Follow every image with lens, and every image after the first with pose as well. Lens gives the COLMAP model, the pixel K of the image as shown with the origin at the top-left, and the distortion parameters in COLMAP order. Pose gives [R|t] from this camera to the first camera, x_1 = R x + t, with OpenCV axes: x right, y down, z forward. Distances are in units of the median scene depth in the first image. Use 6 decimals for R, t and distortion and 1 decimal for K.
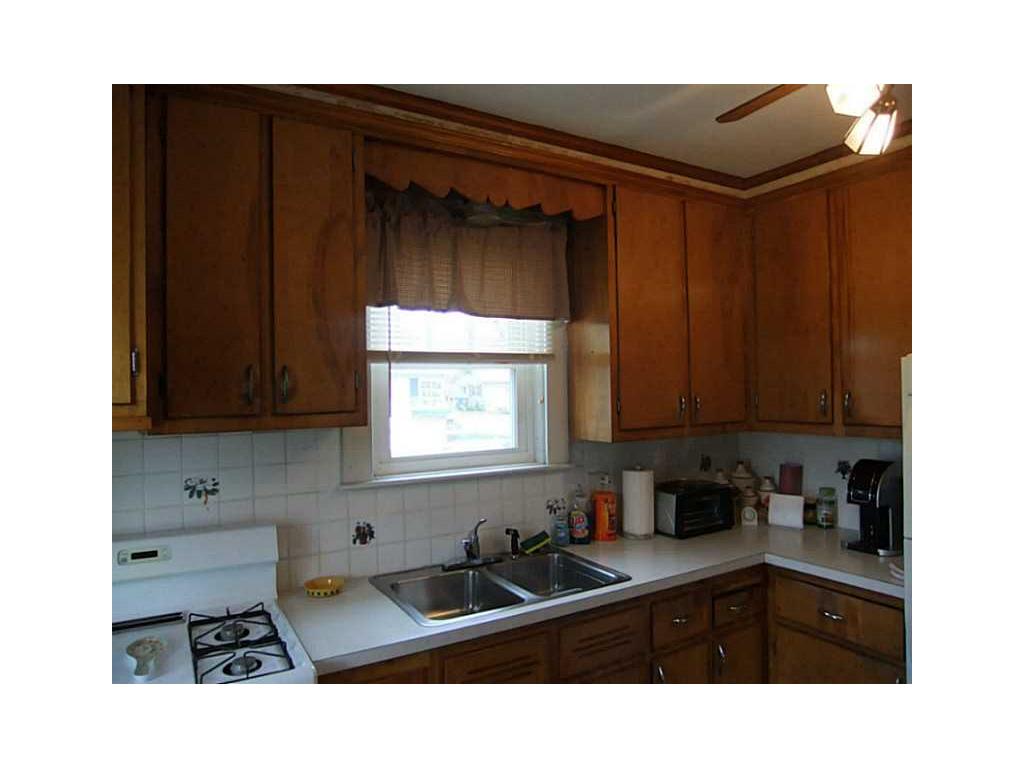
lens RADIAL K [[609.0, 0, 507.2], [0, 609.0, 377.7], [0, 0, 1]] dist [-0.081865, 0.068014]
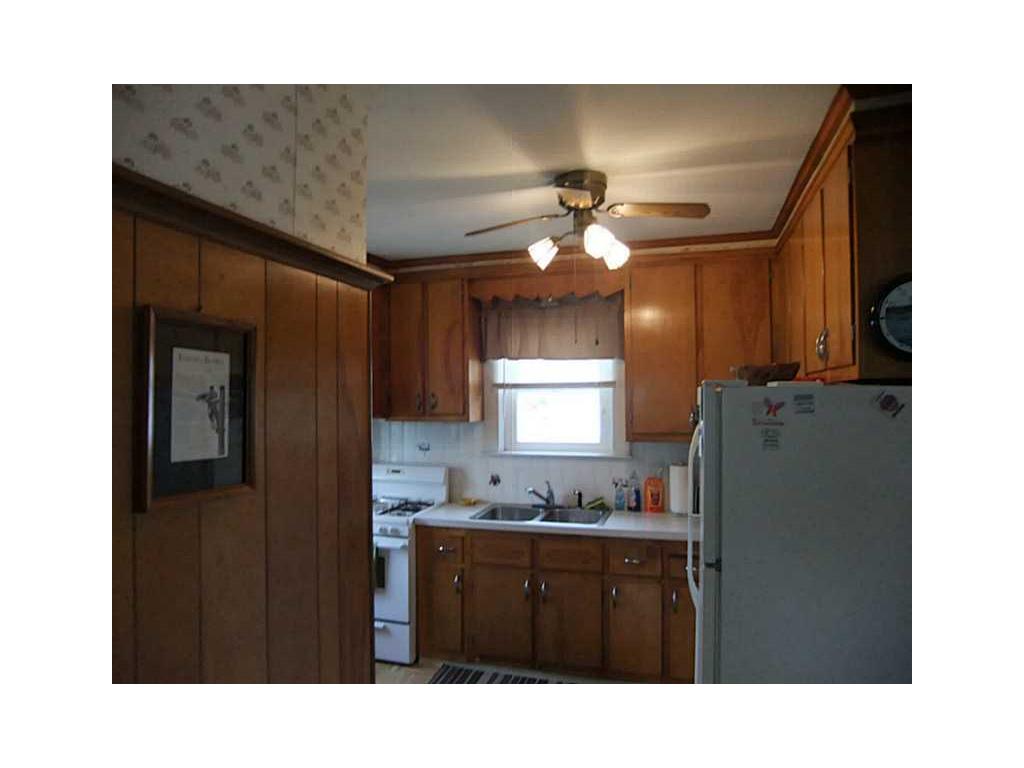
lens RADIAL K [[622.7, 0, 508.1], [0, 622.7, 377.6], [0, 0, 1]] dist [-0.028752, 0.002784]
pose [[0.664794, -0.014800, -0.746880, 1.222901], [0.007437, 0.999885, -0.013194, -0.035334], [0.746990, 0.003217, 0.664828, -0.259431]]
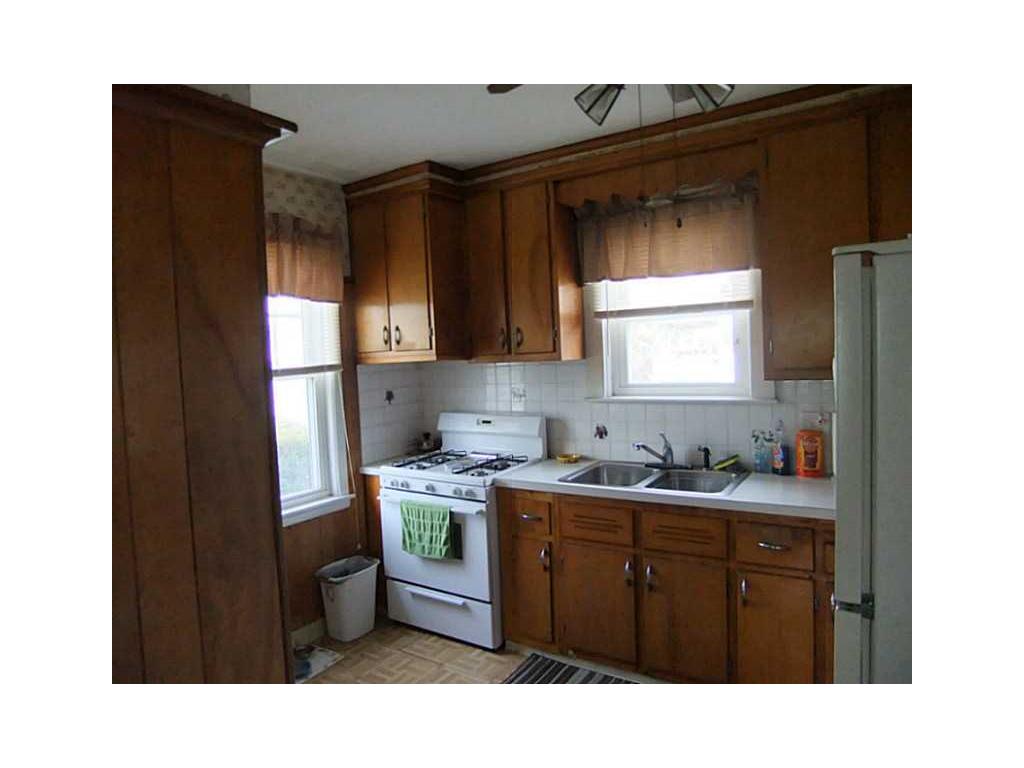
lens RADIAL K [[622.7, 0, 508.1], [0, 622.7, 377.6], [0, 0, 1]] dist [-0.028752, 0.002784]
pose [[0.433102, 0.035949, -0.900628, 1.053957], [0.051713, 0.996567, 0.064646, 0.006988], [0.899860, -0.074572, 0.429757, 0.117406]]
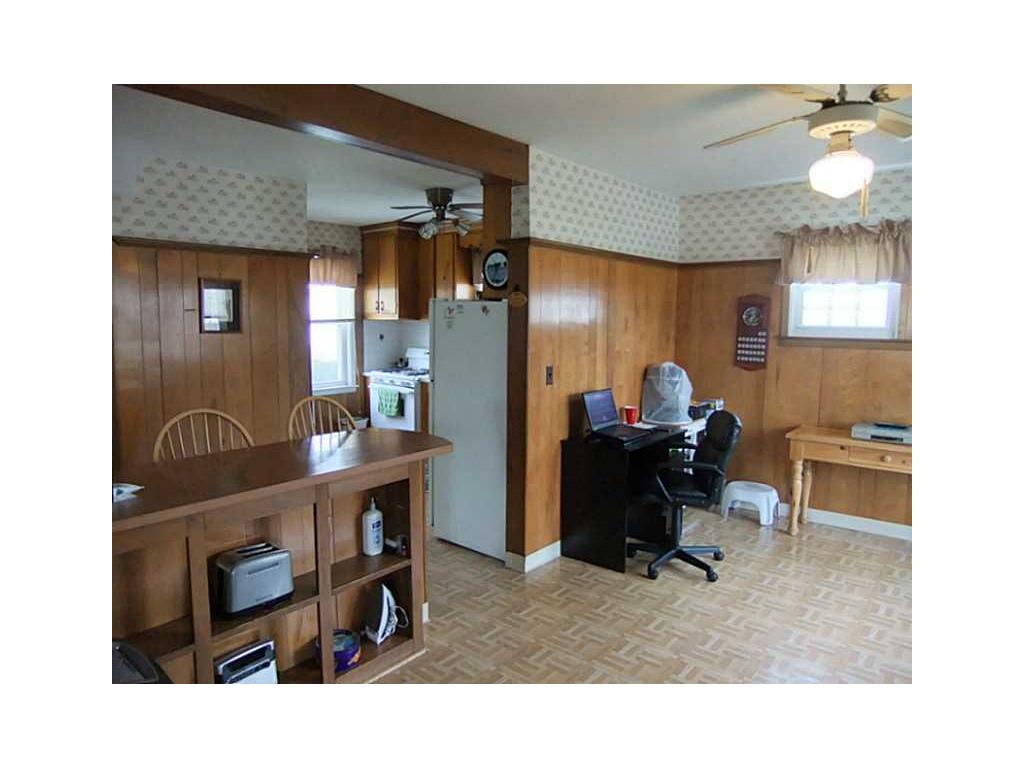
lens RADIAL K [[622.7, 0, 508.1], [0, 622.7, 377.6], [0, 0, 1]] dist [-0.028752, 0.002784]
pose [[0.327233, 0.113194, -0.938140, 2.637448], [0.002336, 0.992699, 0.120592, -0.028241], [0.944941, -0.041653, 0.324579, 0.119066]]
